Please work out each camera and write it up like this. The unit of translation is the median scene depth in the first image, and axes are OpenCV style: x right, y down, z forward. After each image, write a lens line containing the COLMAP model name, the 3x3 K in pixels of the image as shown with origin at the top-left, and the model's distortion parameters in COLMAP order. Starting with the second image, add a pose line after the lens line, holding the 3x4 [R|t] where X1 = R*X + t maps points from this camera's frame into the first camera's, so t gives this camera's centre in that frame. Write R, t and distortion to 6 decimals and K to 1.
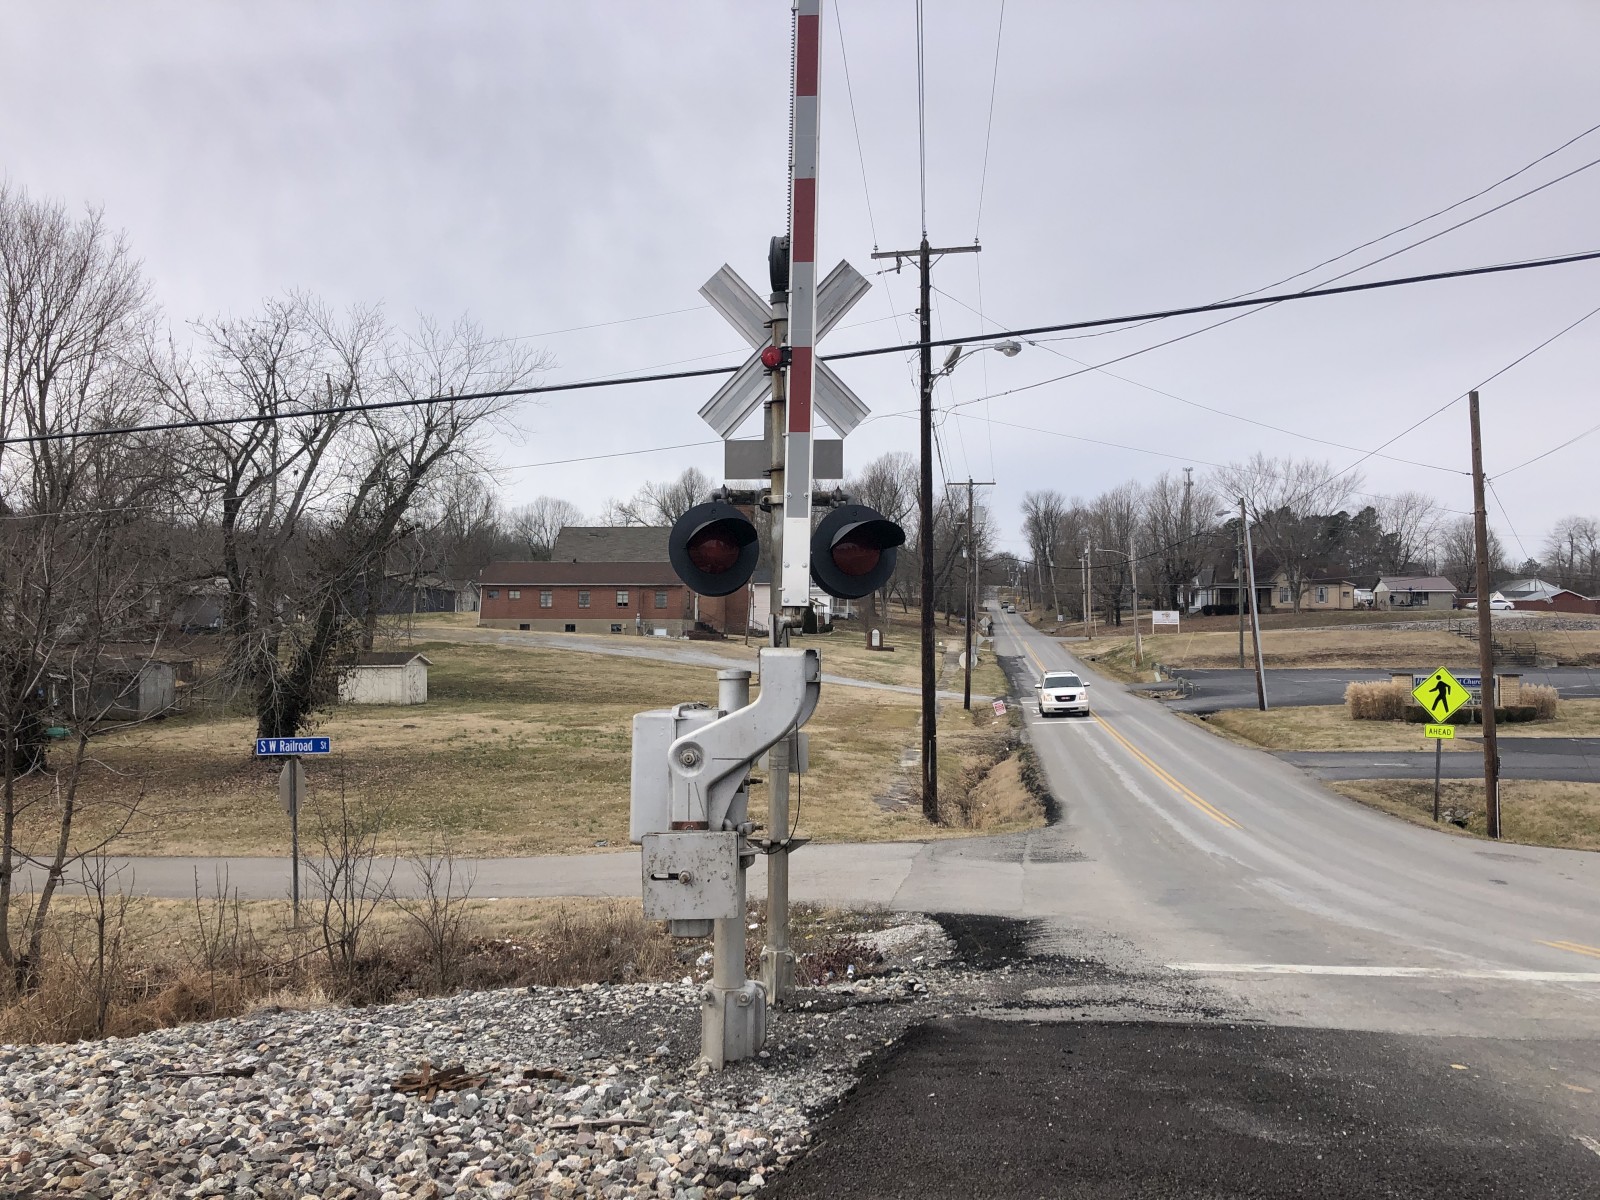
lens RADIAL K [[1332.1, 0, 800.0], [0, 1332.1, 600.0], [0, 0, 1]] dist [0.011389, 0.002868]
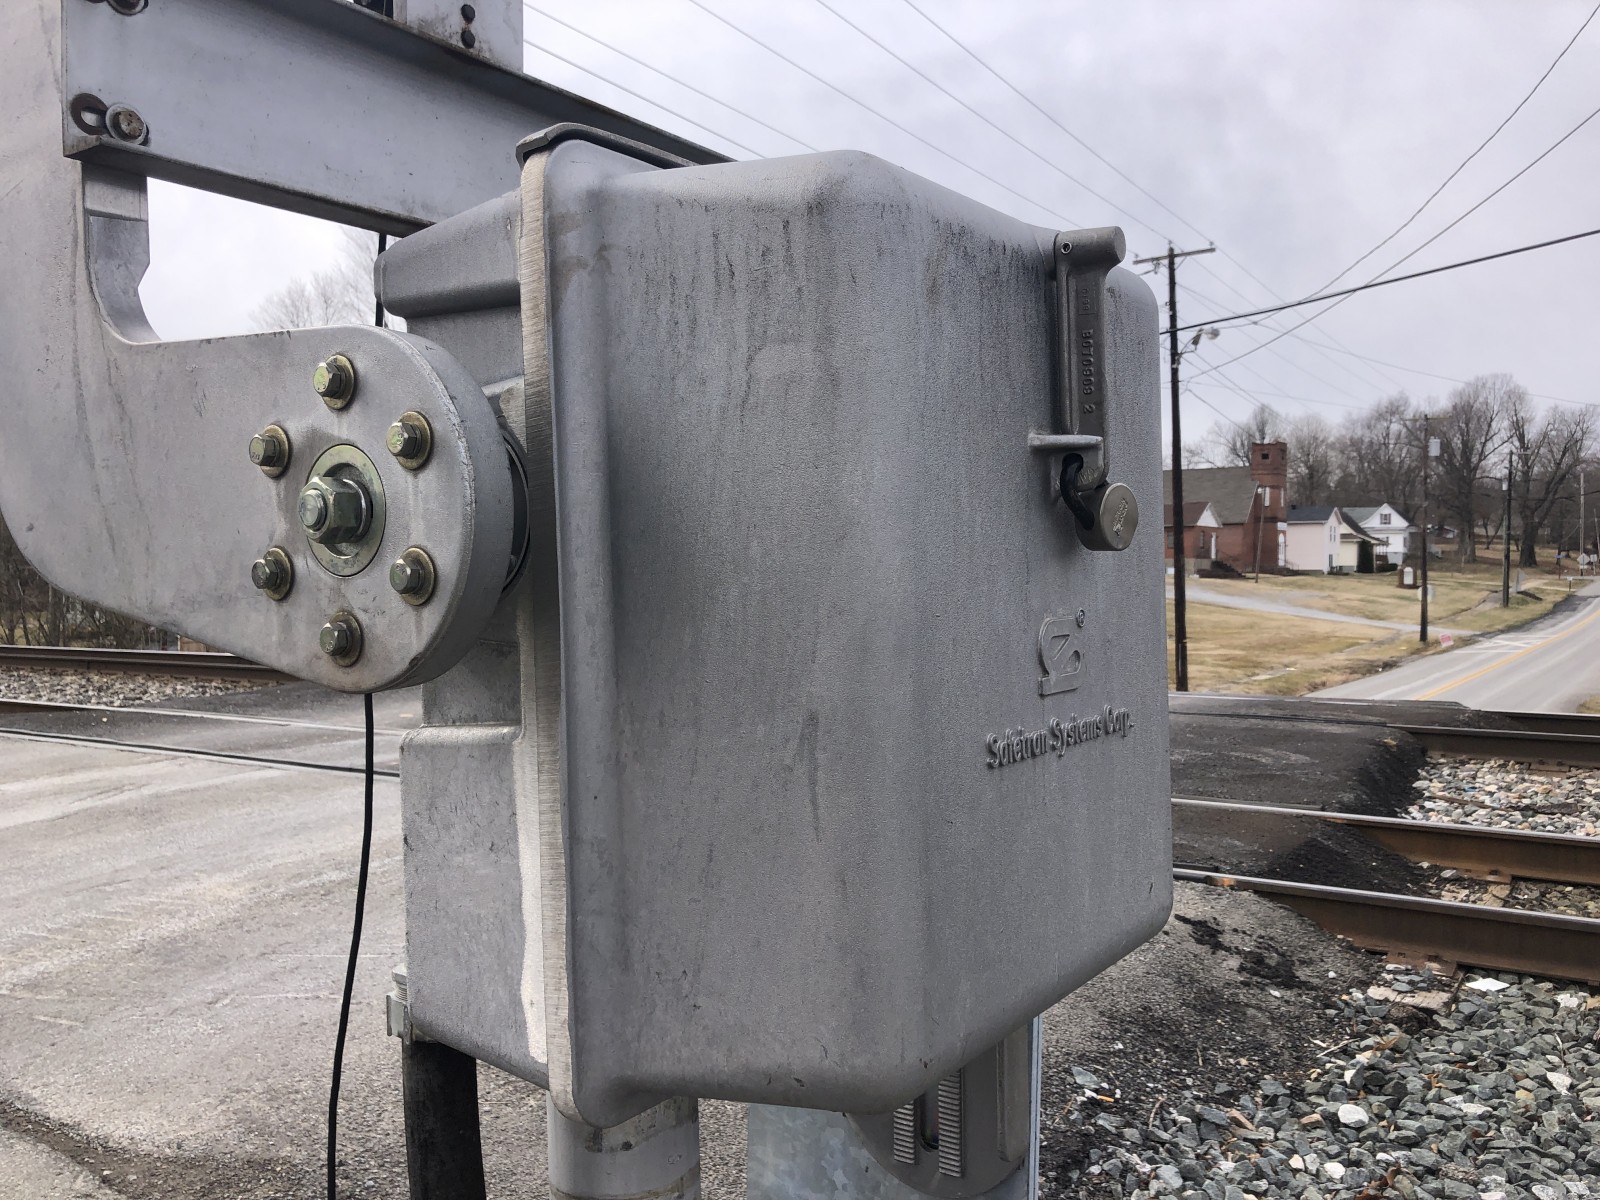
lens RADIAL K [[1332.1, 0, 800.0], [0, 1332.1, 600.0], [0, 0, 1]] dist [0.011389, 0.002868]
pose [[0.904962, 0.002096, -0.425488, 0.309695], [0.015430, 0.999169, 0.037738, 0.011617], [0.425213, -0.040717, 0.904177, -0.305210]]
